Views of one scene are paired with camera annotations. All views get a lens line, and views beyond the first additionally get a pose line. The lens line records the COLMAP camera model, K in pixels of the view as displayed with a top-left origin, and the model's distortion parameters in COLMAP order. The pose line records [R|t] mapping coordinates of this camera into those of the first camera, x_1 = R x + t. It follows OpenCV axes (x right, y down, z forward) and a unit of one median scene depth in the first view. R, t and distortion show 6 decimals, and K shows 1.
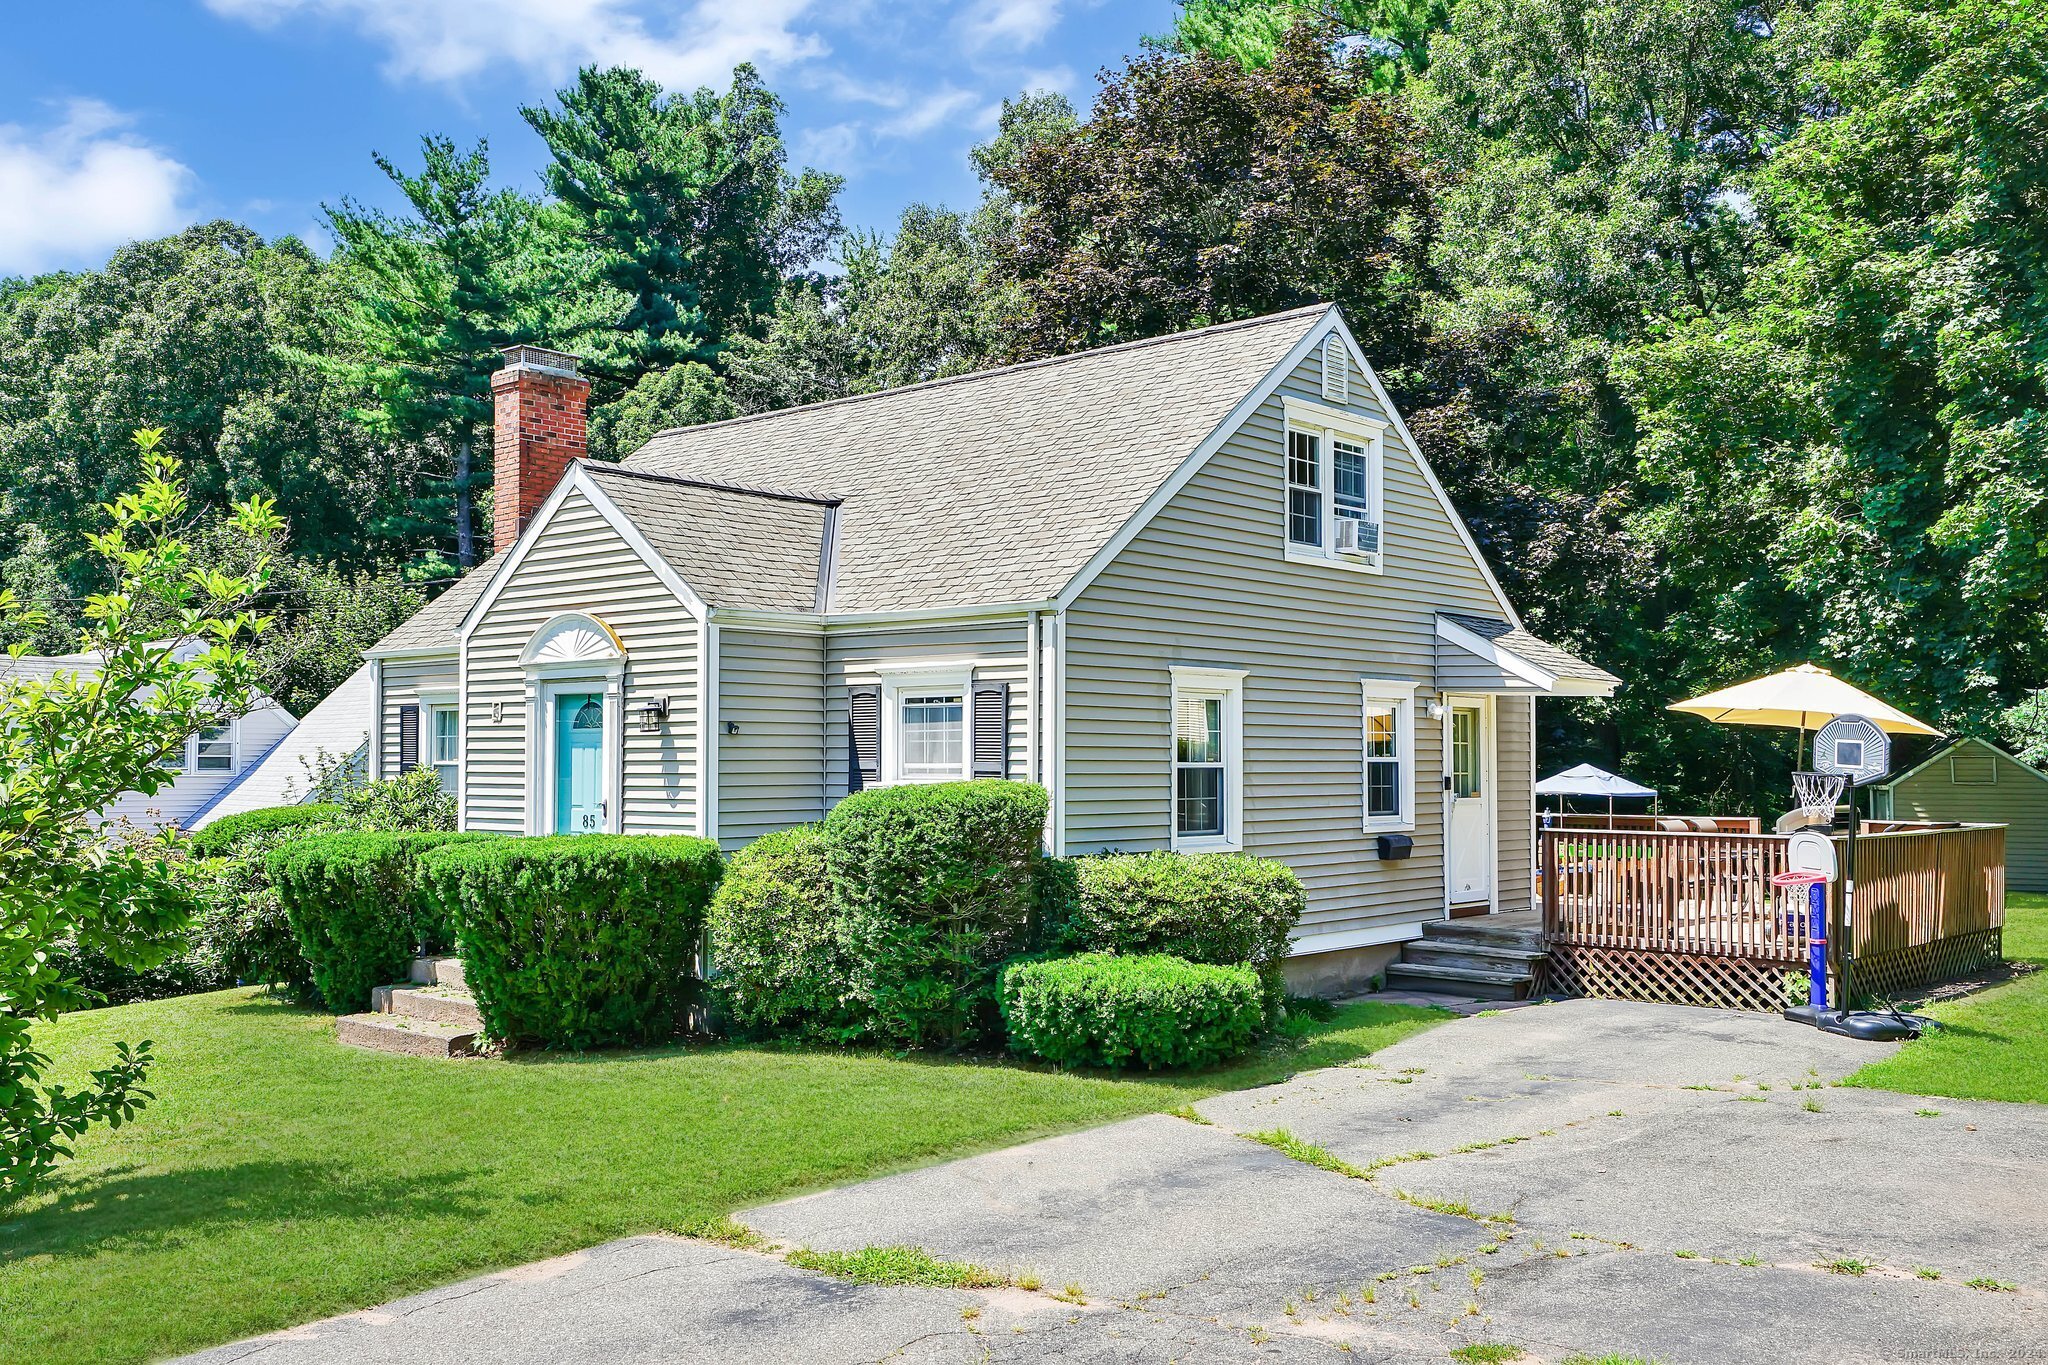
lens RADIAL K [[1886.6, 0, 1023.8], [0, 1886.6, 685.5], [0, 0, 1]] dist [-0.004780, 0.000000]
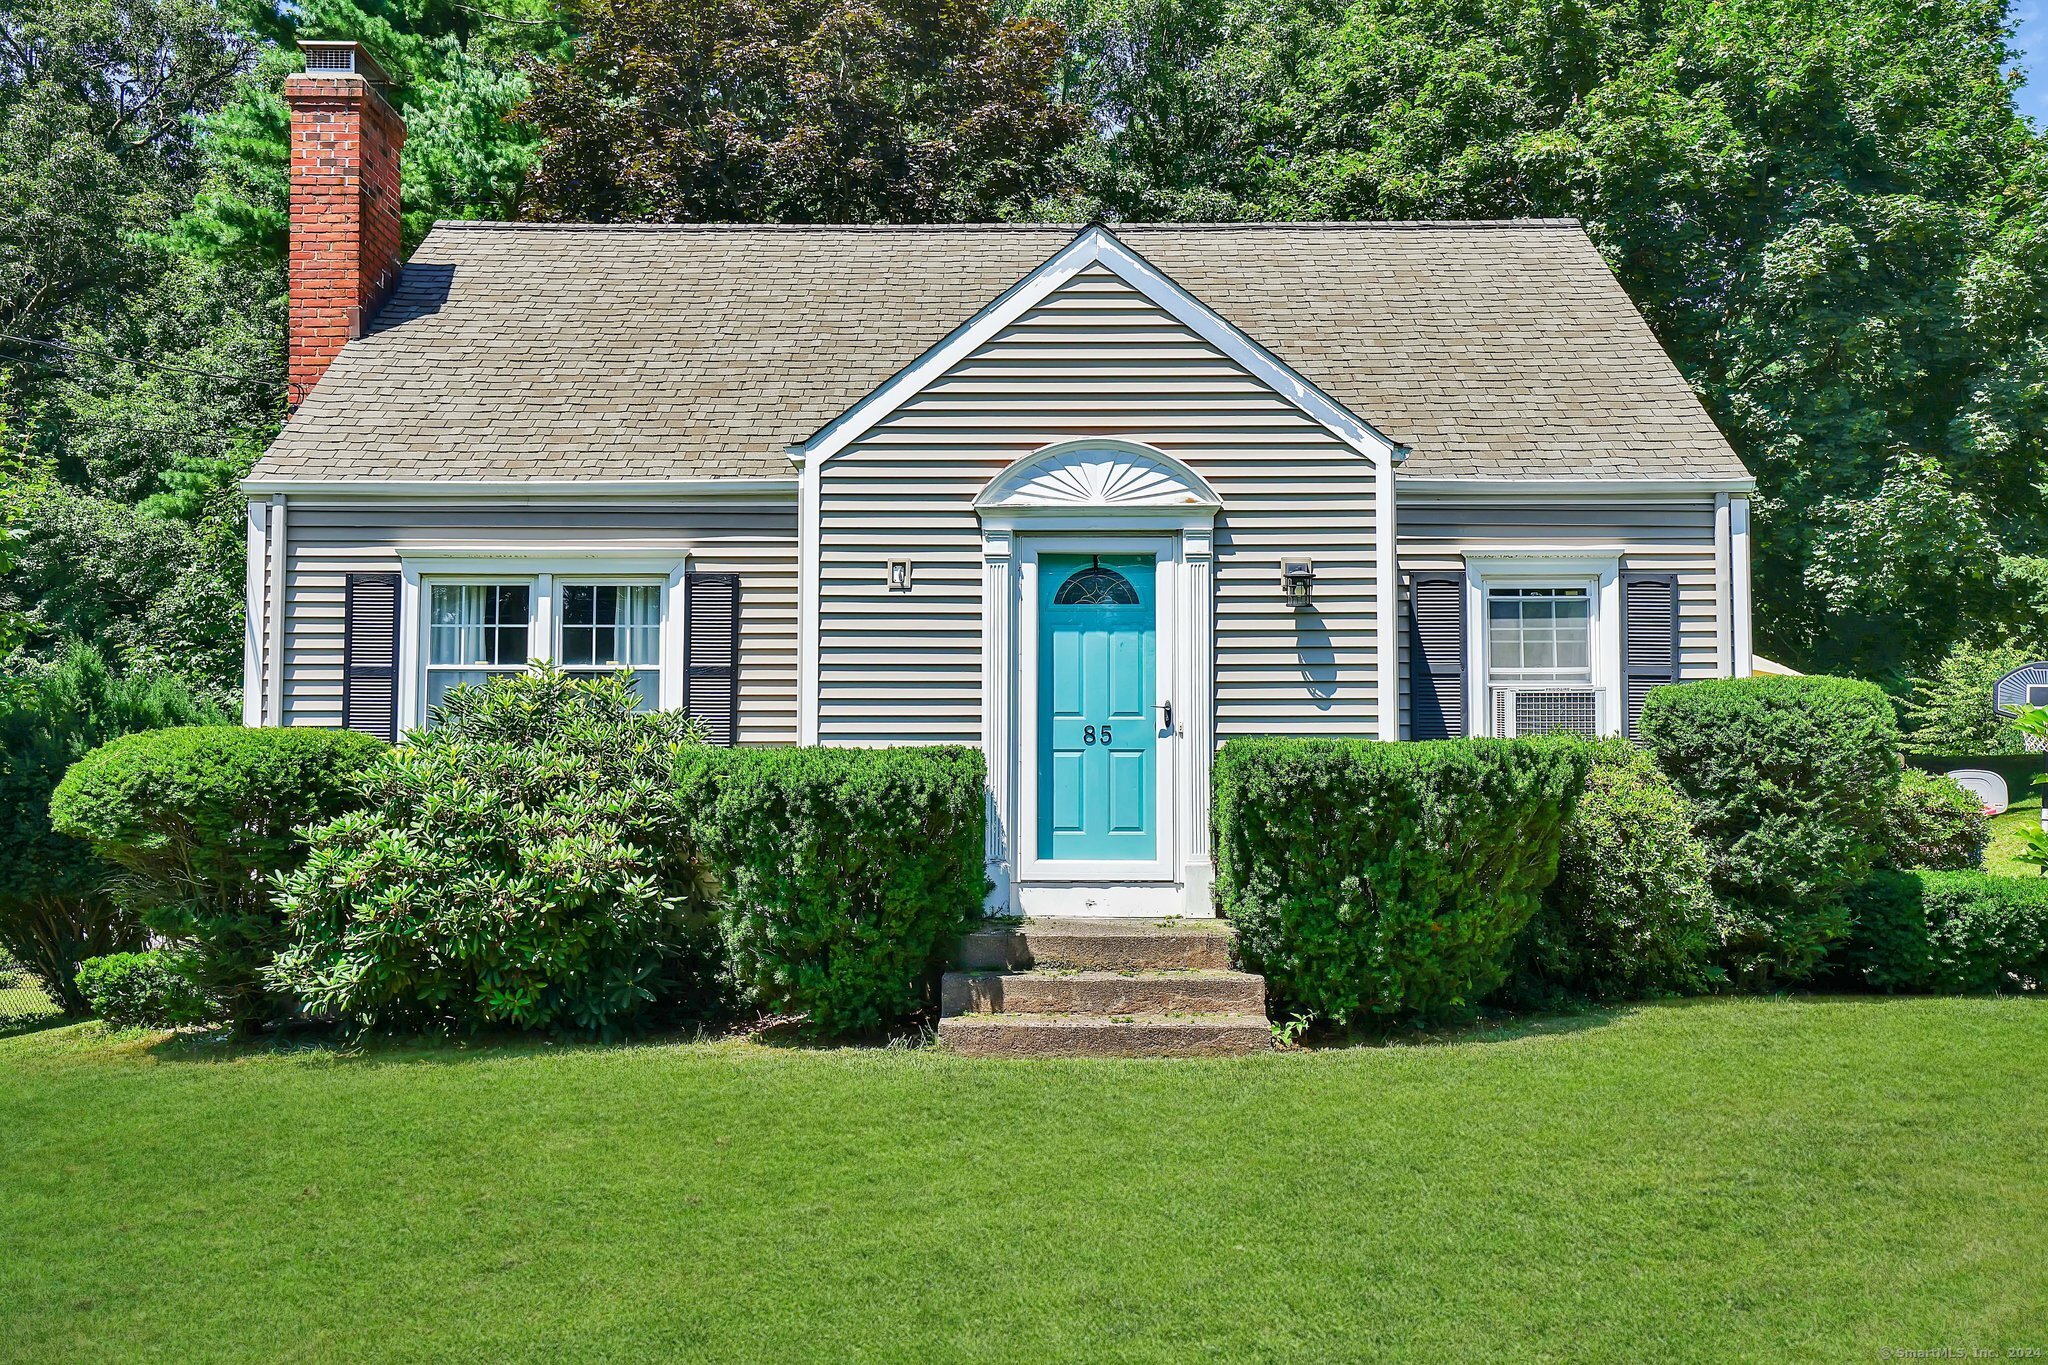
lens RADIAL K [[2048.2, 0, 1023.9], [0, 2048.2, 682.3], [0, 0, 1]] dist [0.022029, 0.000000]
pose [[0.759817, 0.045145, 0.648568, -0.777055], [-0.029291, 0.998950, -0.035219, 0.083097], [-0.649477, 0.007763, 0.760341, 0.445074]]
